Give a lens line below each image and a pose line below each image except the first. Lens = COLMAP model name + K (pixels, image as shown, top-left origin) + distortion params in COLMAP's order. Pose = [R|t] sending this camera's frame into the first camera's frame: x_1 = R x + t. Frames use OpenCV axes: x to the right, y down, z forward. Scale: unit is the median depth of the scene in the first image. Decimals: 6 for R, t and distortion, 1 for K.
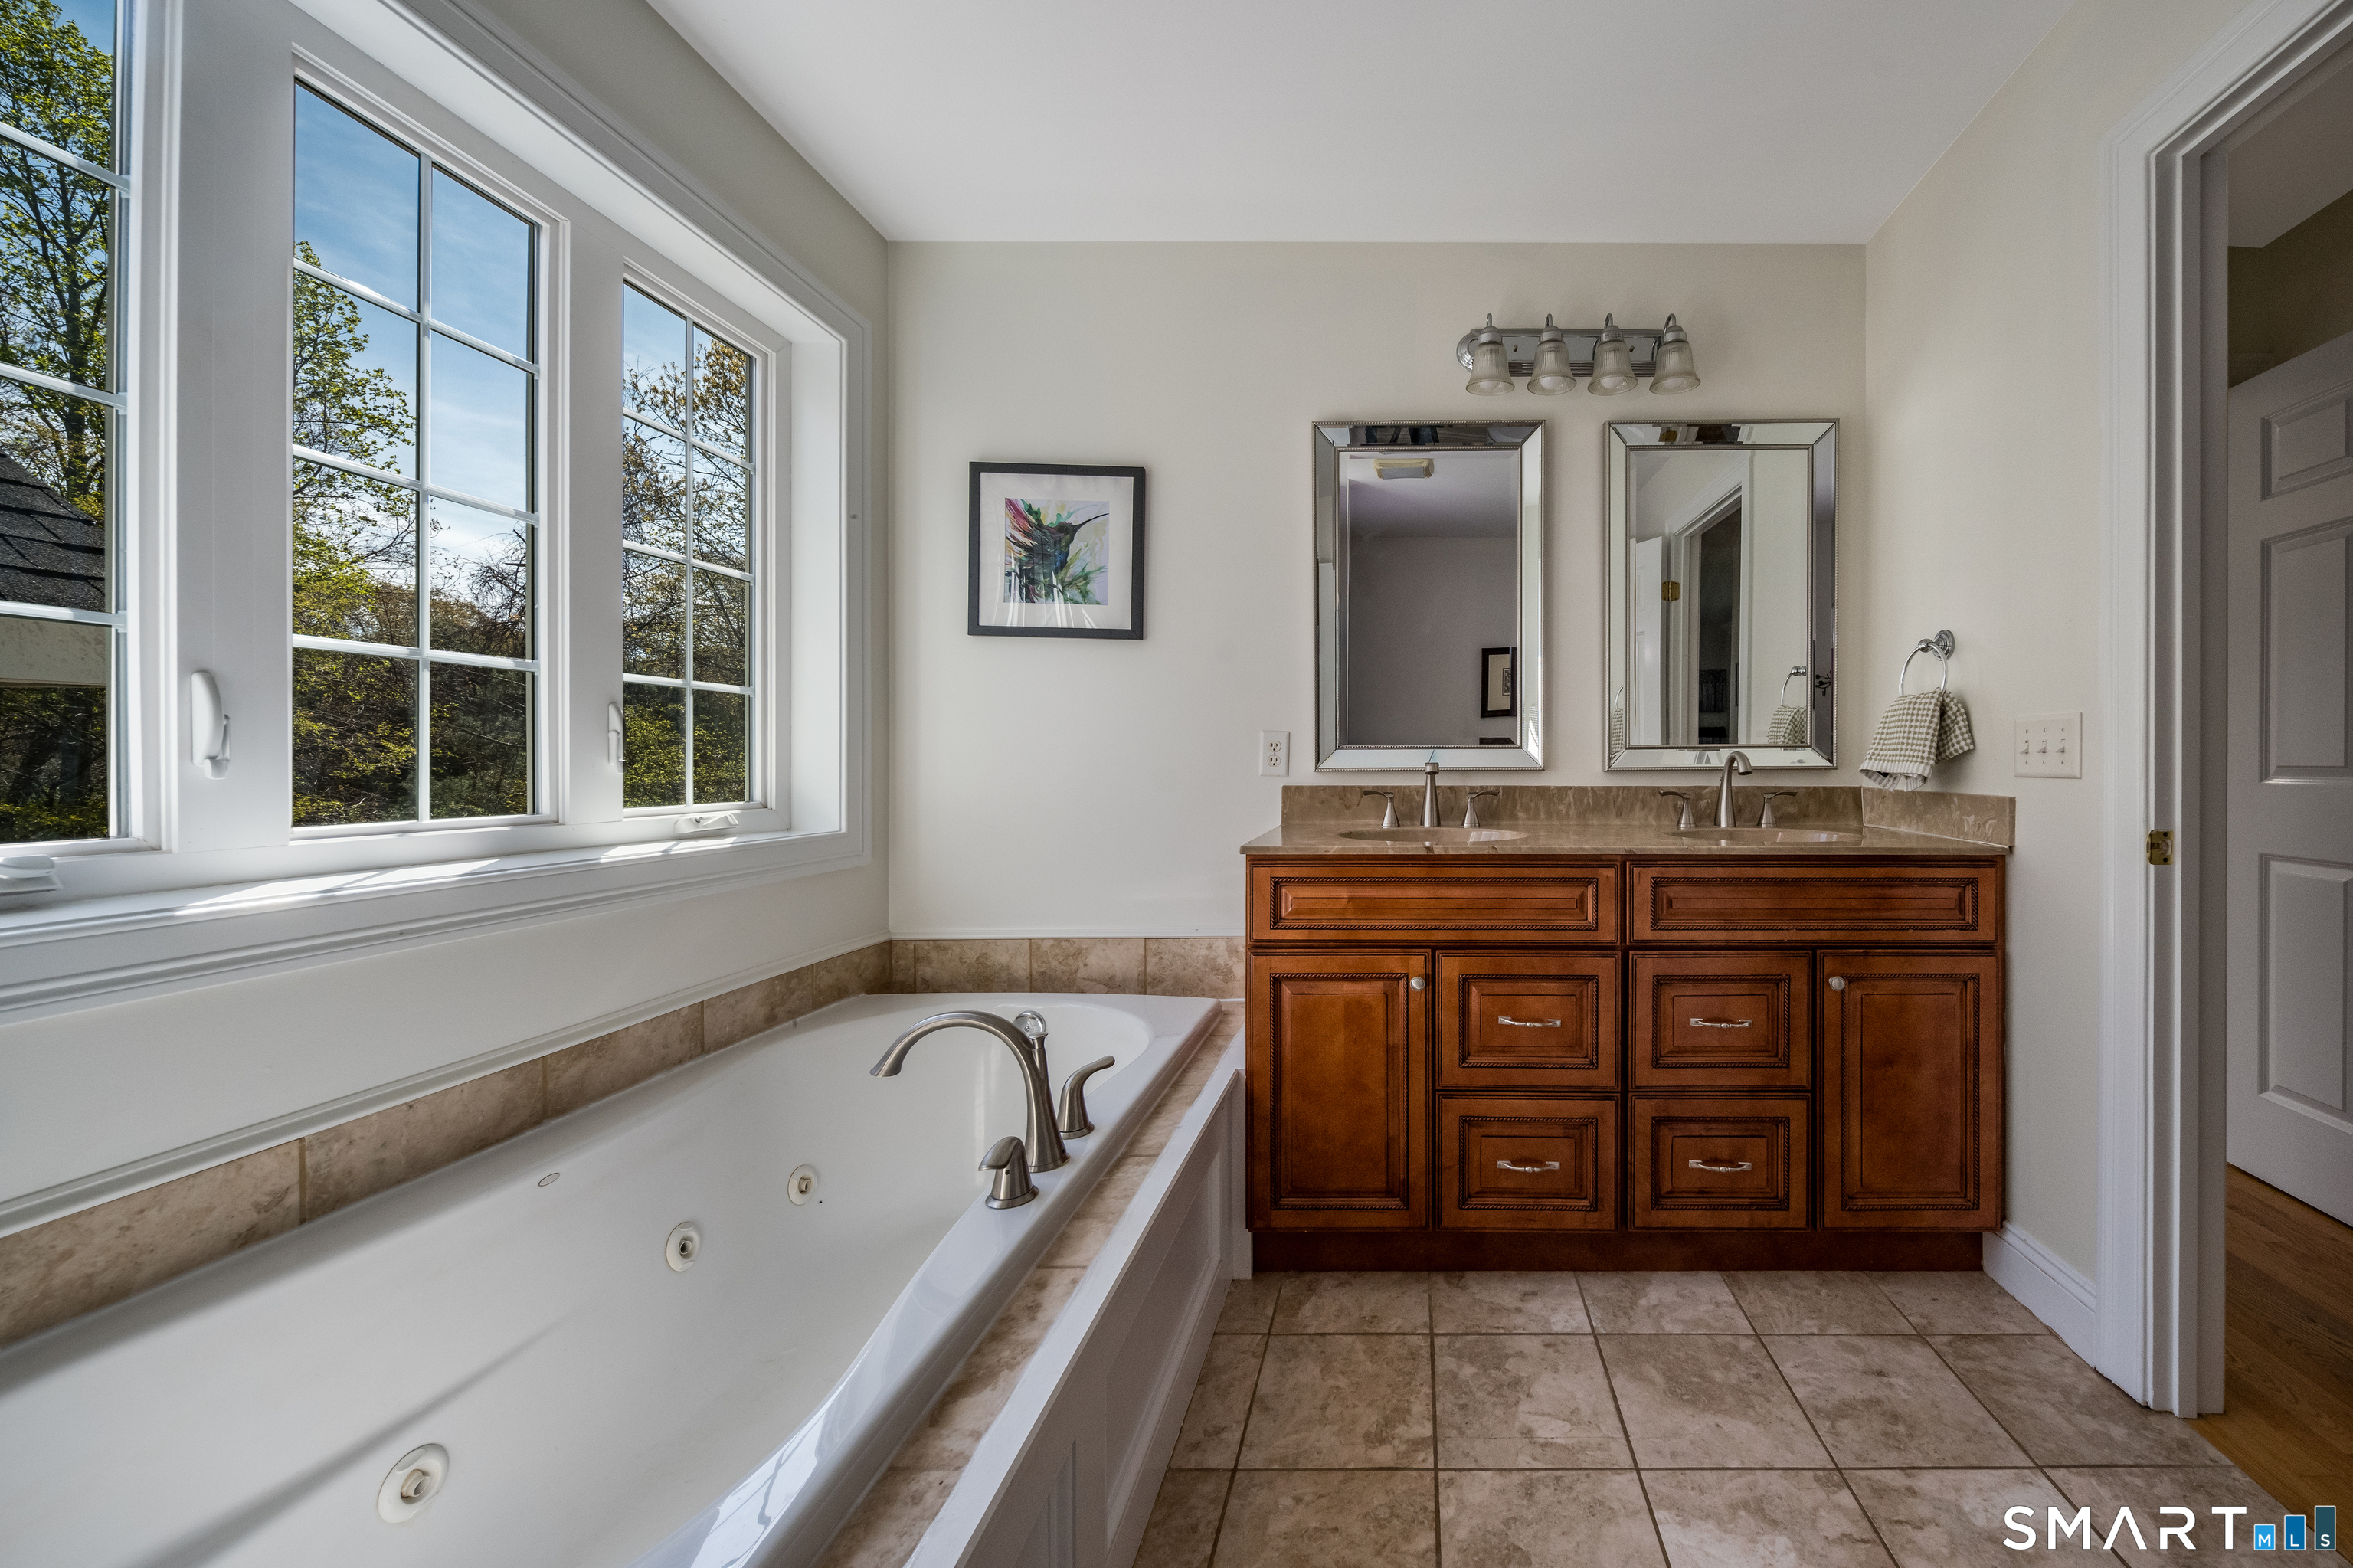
lens RADIAL K [[1030.2, 0, 1176.7], [0, 1030.2, 763.9], [0, 0, 1]] dist [-0.001239, -0.000420]
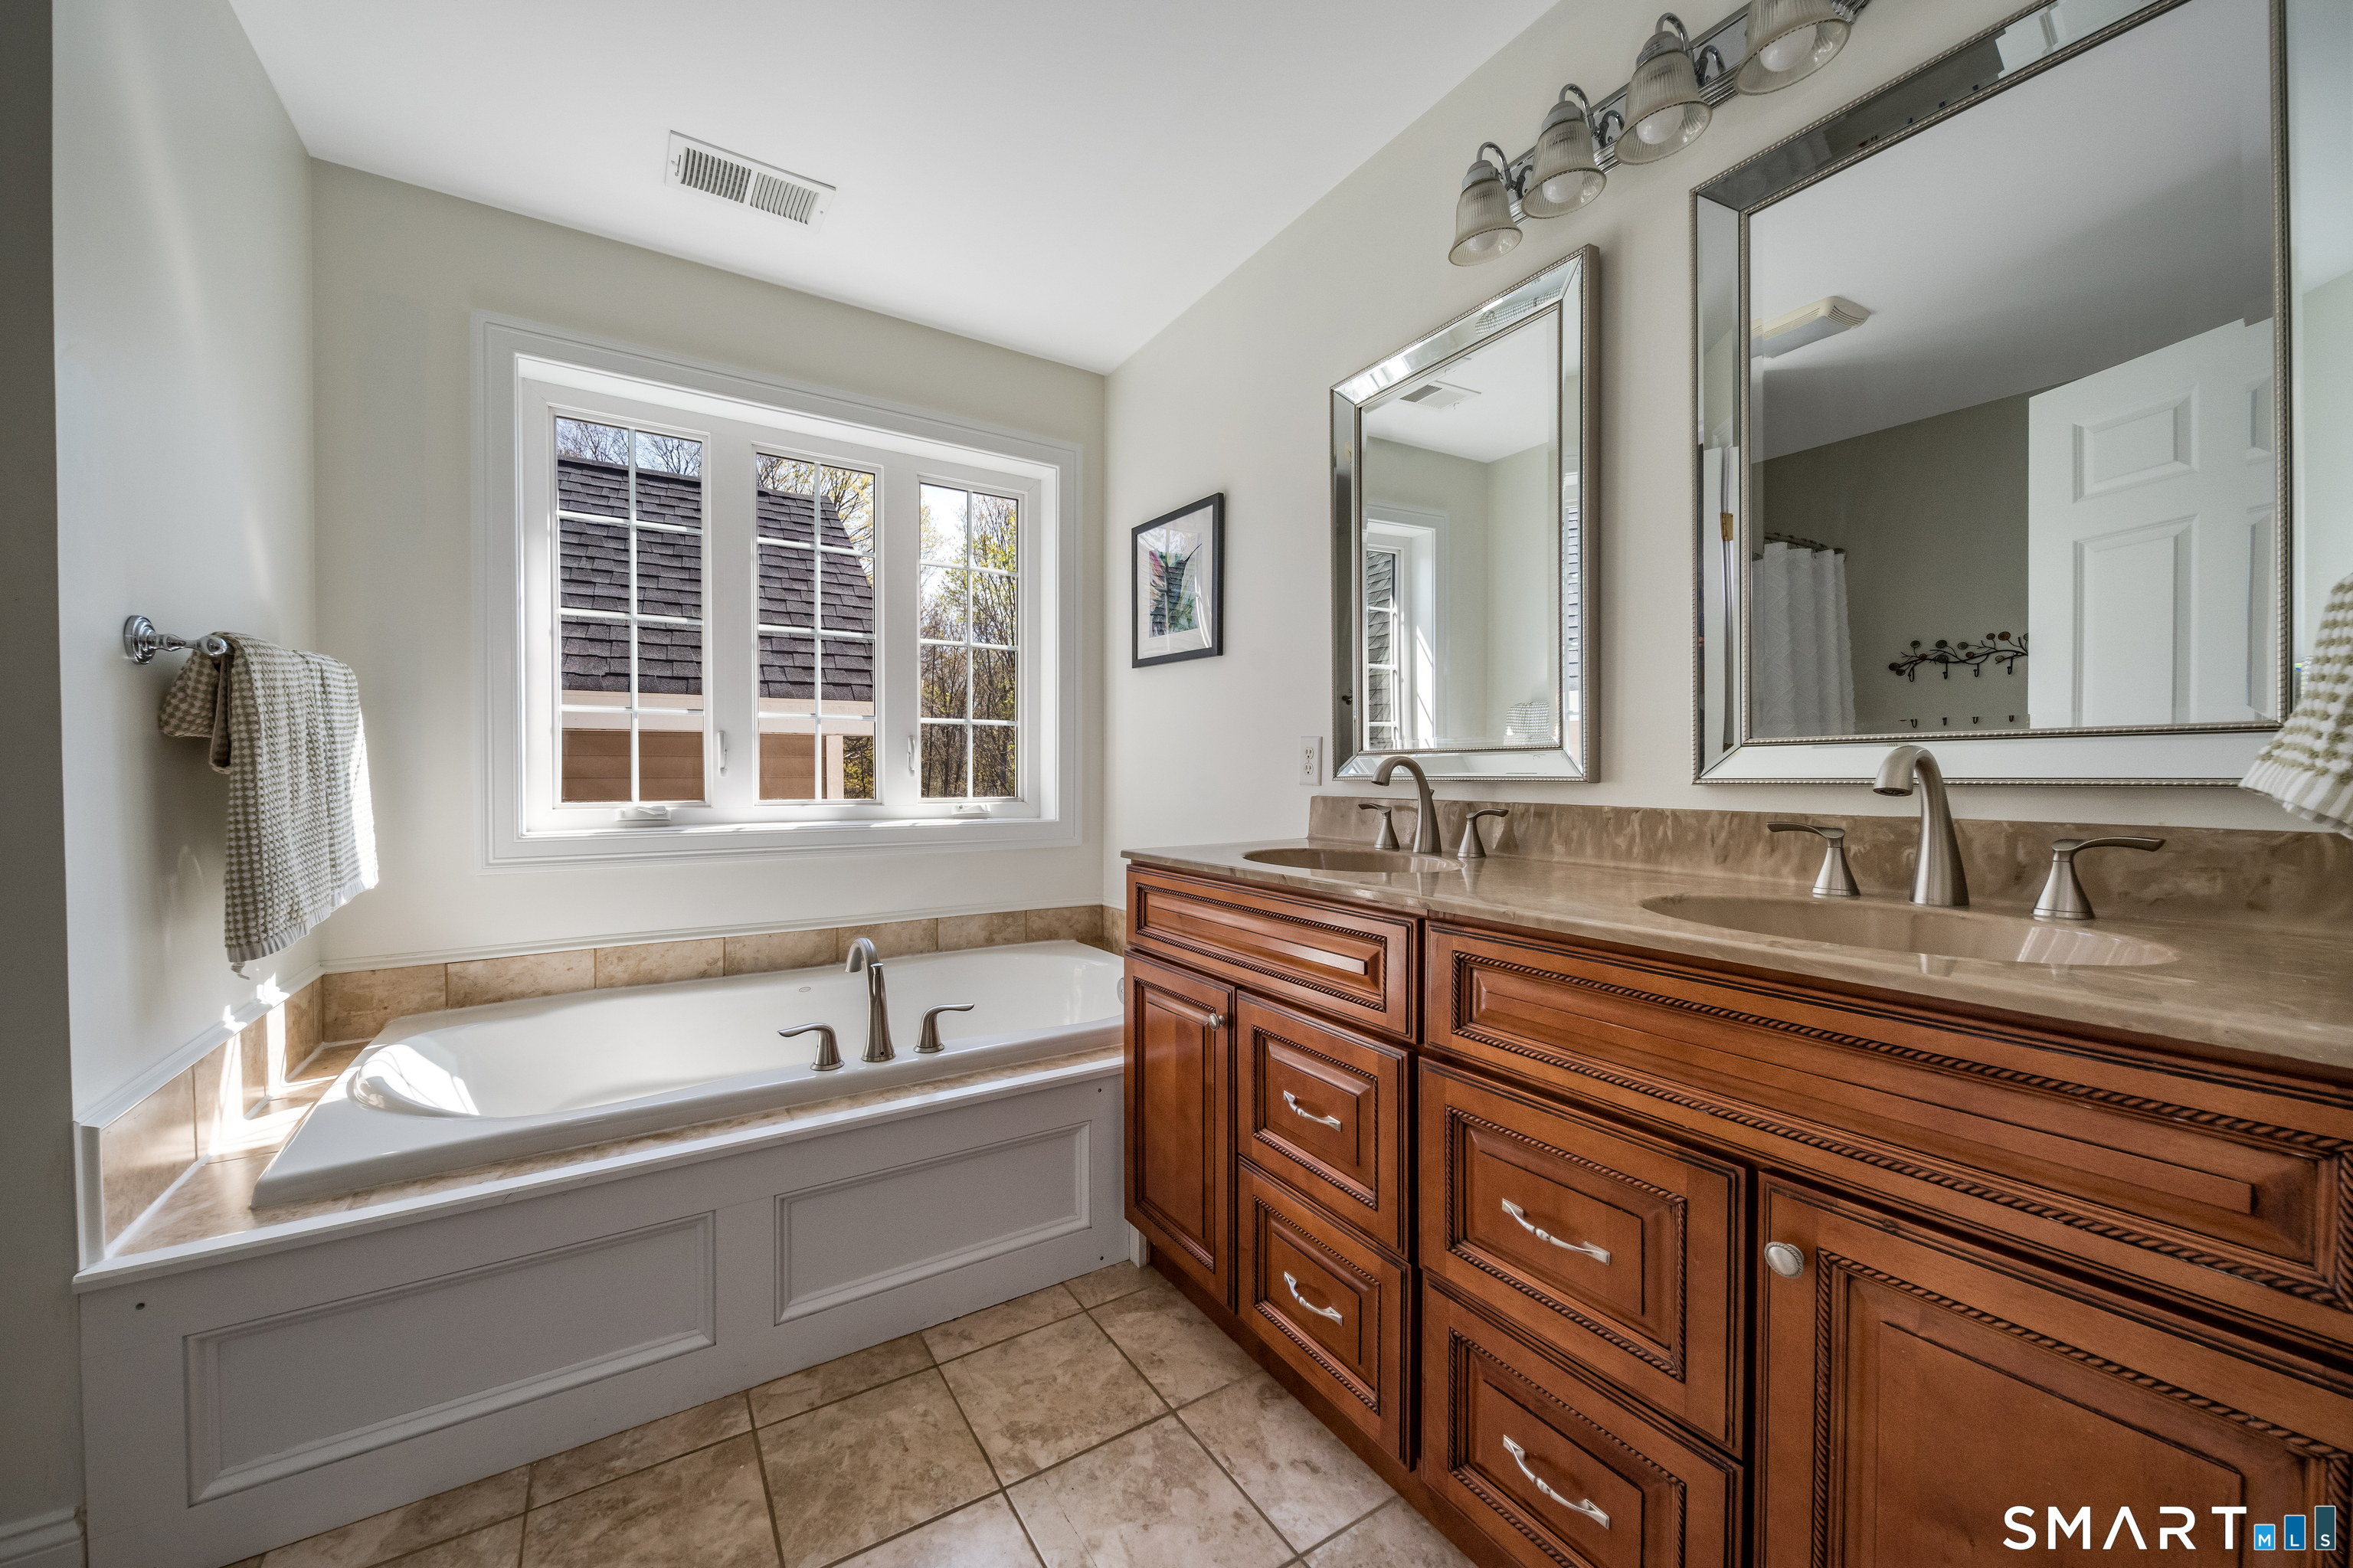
lens RADIAL K [[834.7, 0, 1059.3], [0, 834.7, 777.1], [0, 0, 1]] dist [0.000716, -0.000119]
pose [[0.487998, 0.005607, -0.872827, 0.777410], [0.000921, 0.999976, 0.006939, -0.000843], [0.872844, -0.004190, 0.487981, 0.528499]]
